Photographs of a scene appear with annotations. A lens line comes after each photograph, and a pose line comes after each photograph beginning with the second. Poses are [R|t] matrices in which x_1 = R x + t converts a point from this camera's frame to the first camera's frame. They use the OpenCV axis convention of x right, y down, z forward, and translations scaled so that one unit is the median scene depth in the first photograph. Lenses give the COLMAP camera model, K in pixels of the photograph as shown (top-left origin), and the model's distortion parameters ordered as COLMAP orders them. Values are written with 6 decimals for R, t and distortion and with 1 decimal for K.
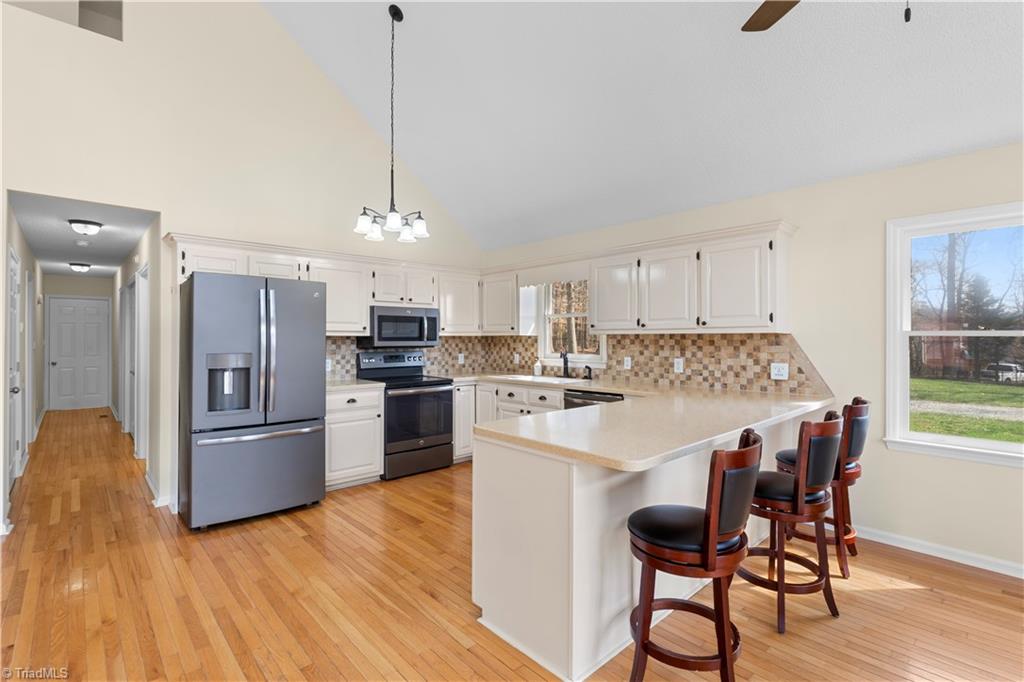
lens RADIAL K [[476.3, 0, 512.0], [0, 476.3, 341.0], [0, 0, 1]] dist [-0.003033, -0.000722]
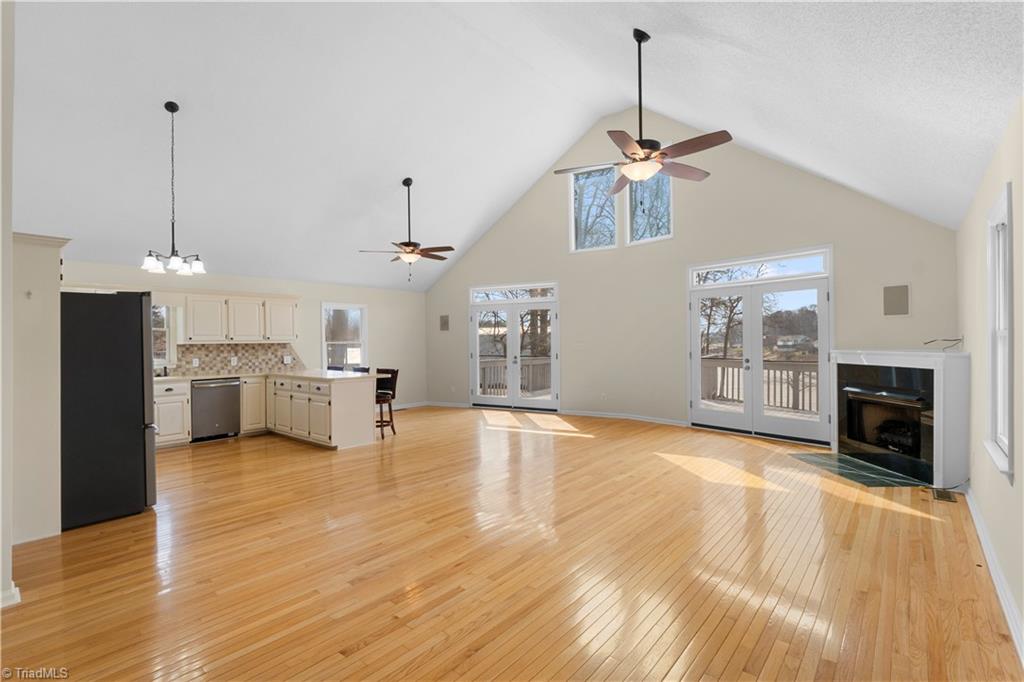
lens RADIAL K [[457.4, 0, 503.7], [0, 457.4, 342.5], [0, 0, 1]] dist [0.001048, 0.000072]
pose [[-0.103342, 0.000645, 0.994646, -1.378857], [0.020207, 0.999795, 0.001451, -0.000783], [-0.994441, 0.020249, -0.103334, 0.158660]]
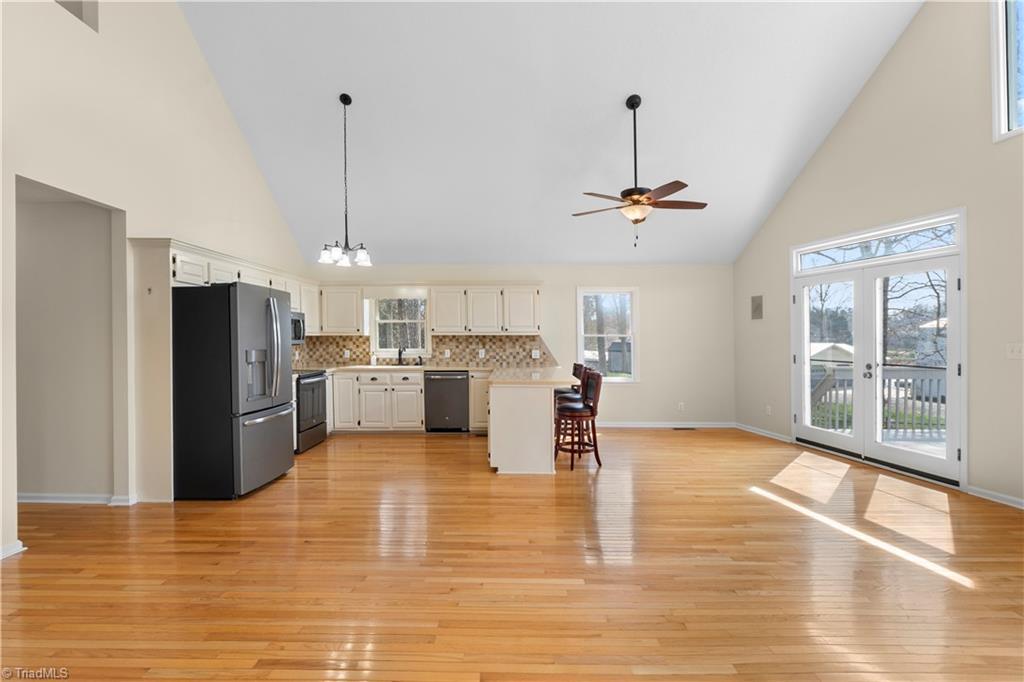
lens RADIAL K [[476.3, 0, 512.0], [0, 476.3, 341.0], [0, 0, 1]] dist [-0.003033, -0.000722]
pose [[0.676929, -0.004504, 0.736035, -0.796722], [0.003776, 0.999989, 0.002646, 0.001731], [-0.736039, 0.000988, 0.676938, -0.235017]]
